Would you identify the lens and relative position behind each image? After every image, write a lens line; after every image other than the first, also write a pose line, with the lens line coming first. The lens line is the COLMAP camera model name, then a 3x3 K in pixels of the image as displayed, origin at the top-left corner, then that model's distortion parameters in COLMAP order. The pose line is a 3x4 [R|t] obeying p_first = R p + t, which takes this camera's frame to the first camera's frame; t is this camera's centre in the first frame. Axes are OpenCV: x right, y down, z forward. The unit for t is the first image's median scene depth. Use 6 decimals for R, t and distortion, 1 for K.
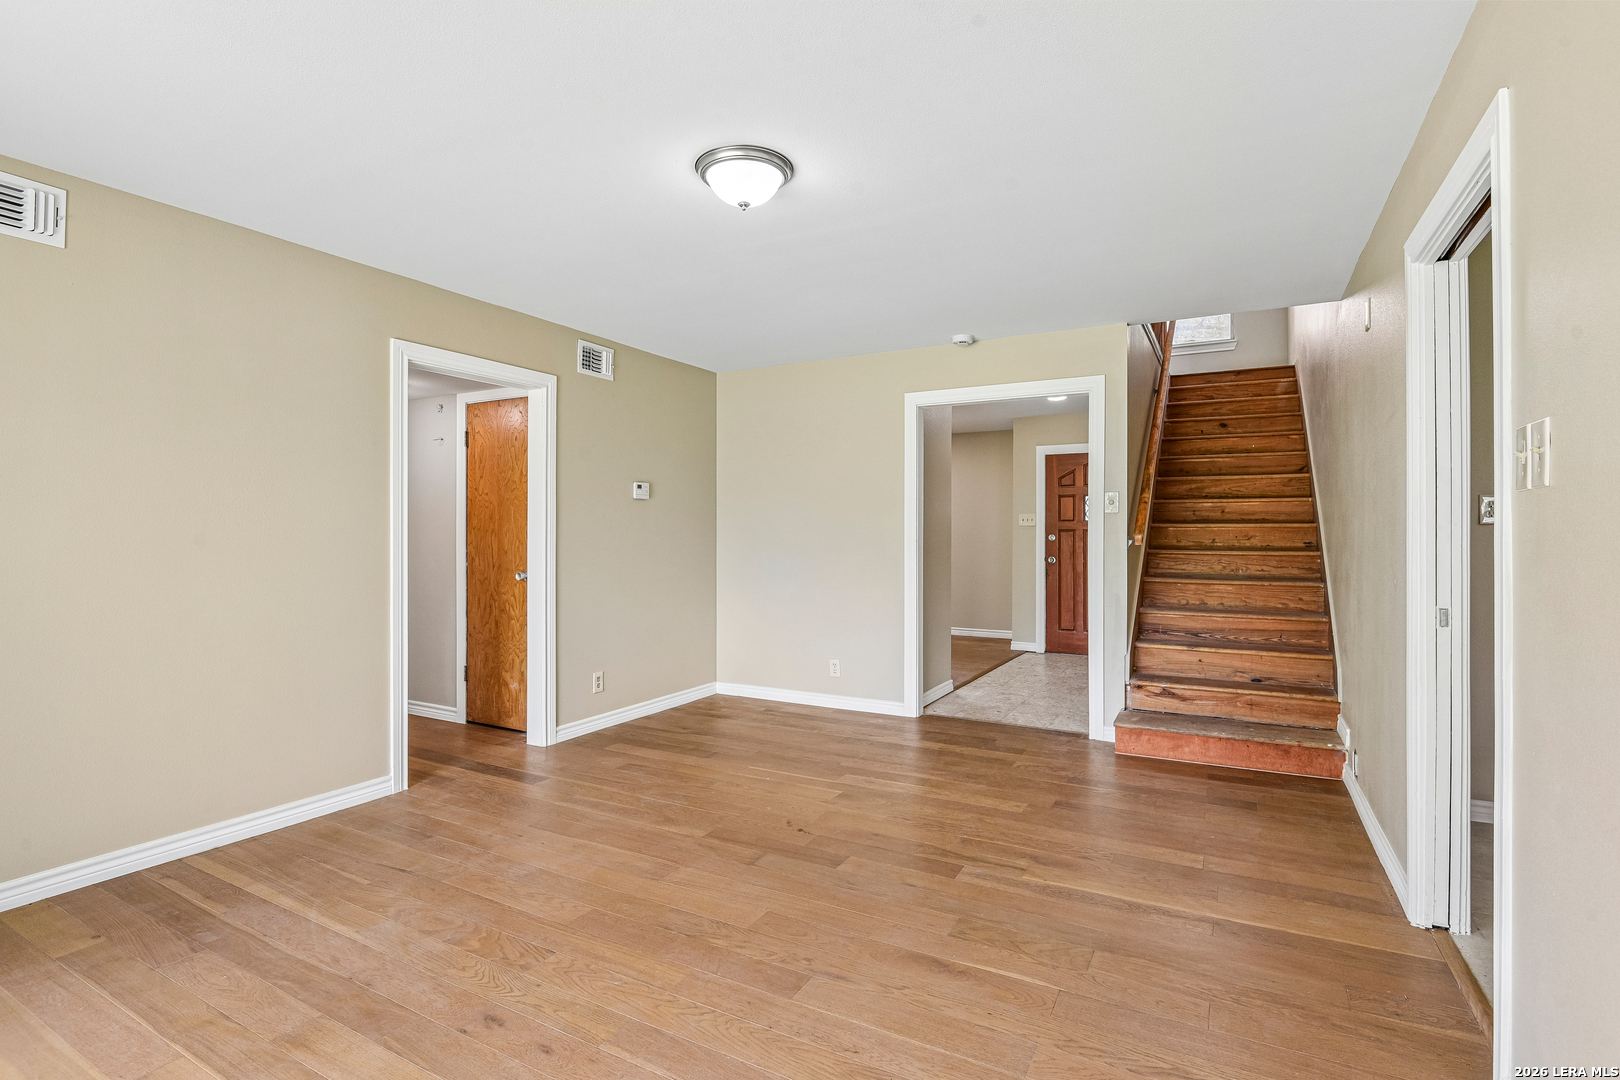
lens RADIAL K [[773.6, 0, 809.4], [0, 773.6, 535.2], [0, 0, 1]] dist [-0.003584, -0.000261]
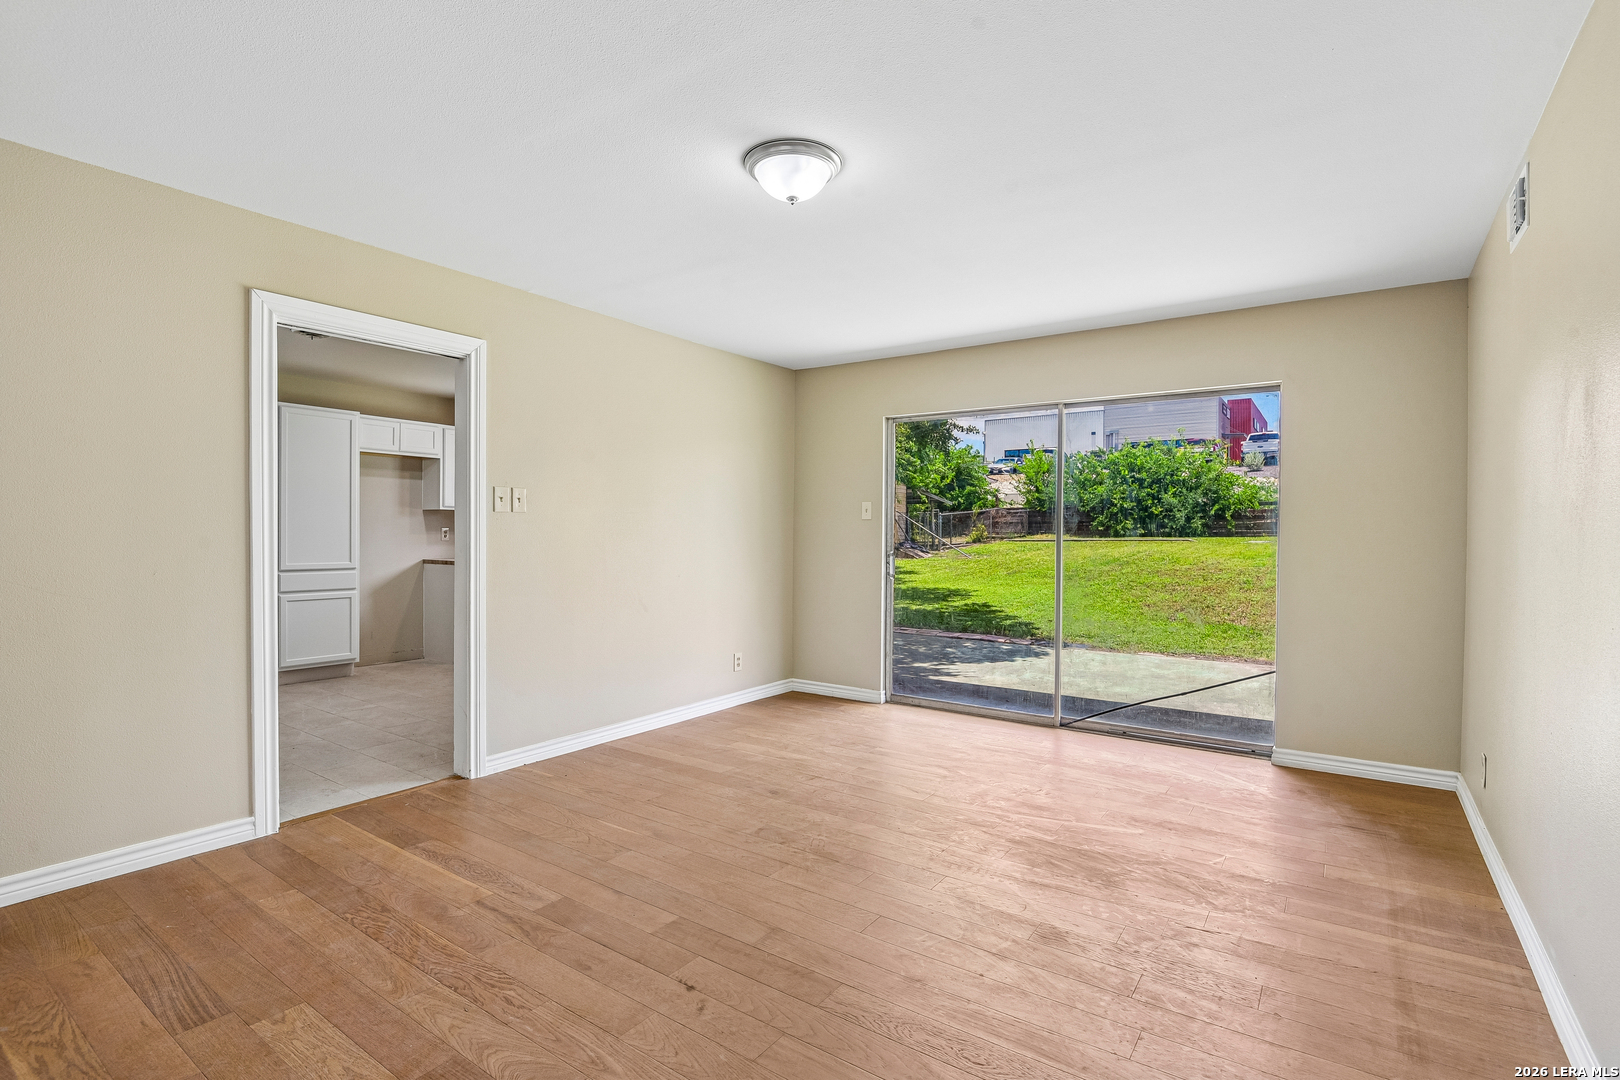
lens RADIAL K [[773.6, 0, 806.9], [0, 773.6, 541.0], [0, 0, 1]] dist [-0.003584, -0.000261]
pose [[-0.993907, -0.007541, 0.109961, -0.195686], [-0.006416, 0.999923, 0.010582, -0.000053], [-0.110032, 0.009813, -0.993880, 1.805235]]
